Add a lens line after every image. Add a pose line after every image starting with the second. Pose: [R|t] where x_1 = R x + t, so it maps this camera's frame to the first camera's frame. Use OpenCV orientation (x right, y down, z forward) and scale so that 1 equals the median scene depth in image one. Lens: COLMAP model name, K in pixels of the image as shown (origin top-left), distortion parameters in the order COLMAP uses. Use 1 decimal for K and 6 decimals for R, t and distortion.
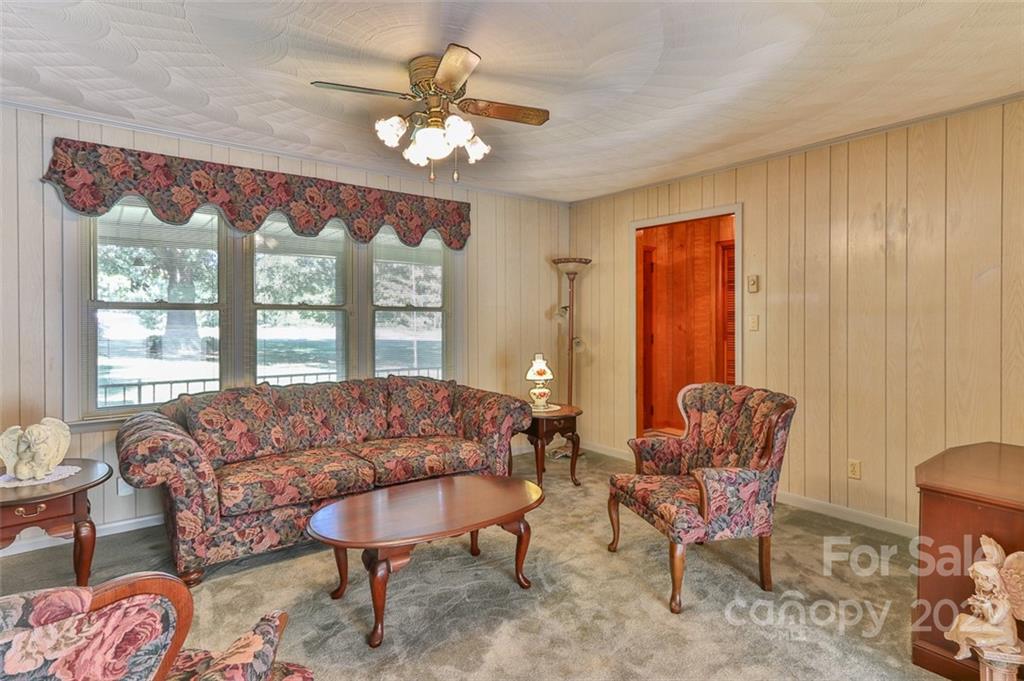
lens RADIAL K [[536.4, 0, 509.4], [0, 536.4, 325.3], [0, 0, 1]] dist [-0.001573, 0.004769]
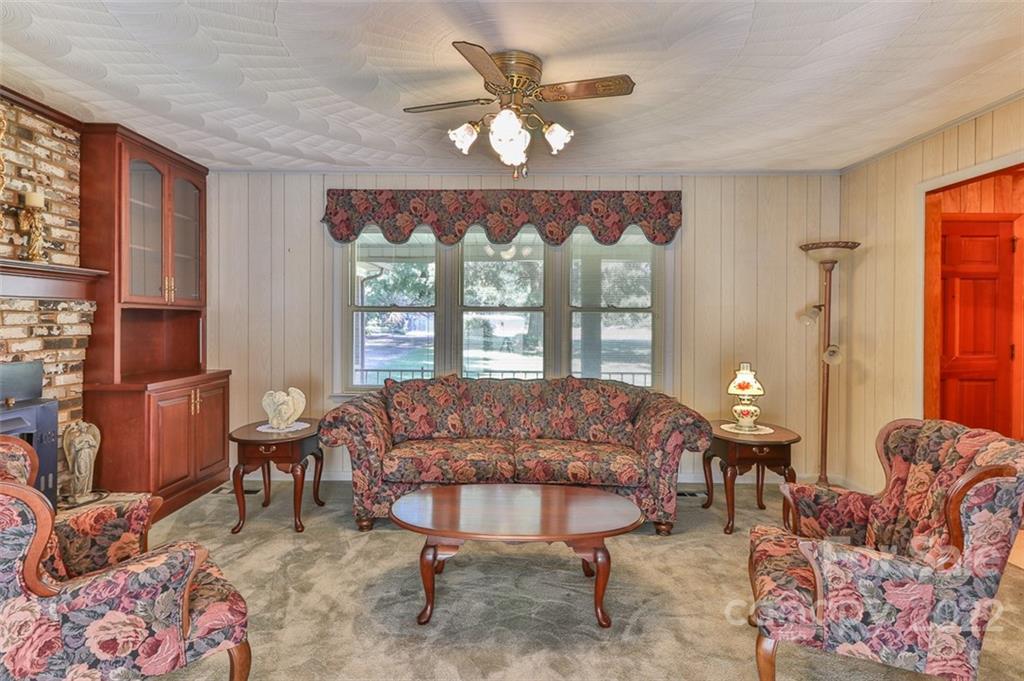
lens RADIAL K [[536.4, 0, 499.4], [0, 536.4, 325.0], [0, 0, 1]] dist [-0.001573, 0.004769]
pose [[0.788809, 0.009028, -0.614573, 0.306409], [-0.011623, 0.999932, -0.000229, -0.000604], [0.614529, 0.007324, 0.788860, 0.143361]]
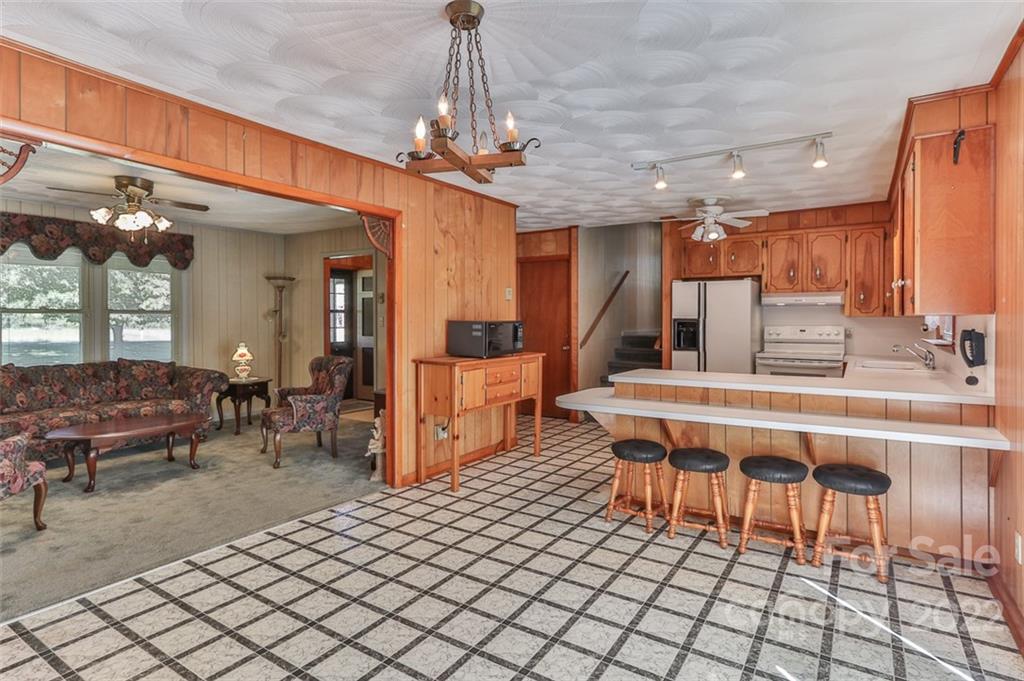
lens RADIAL K [[536.4, 0, 511.2], [0, 536.4, 325.2], [0, 0, 1]] dist [-0.001573, 0.004769]
pose [[0.942614, -0.003616, 0.333865, 0.305284], [0.003233, 0.999993, 0.001701, 0.005399], [-0.333869, -0.000523, 0.942619, -0.747560]]
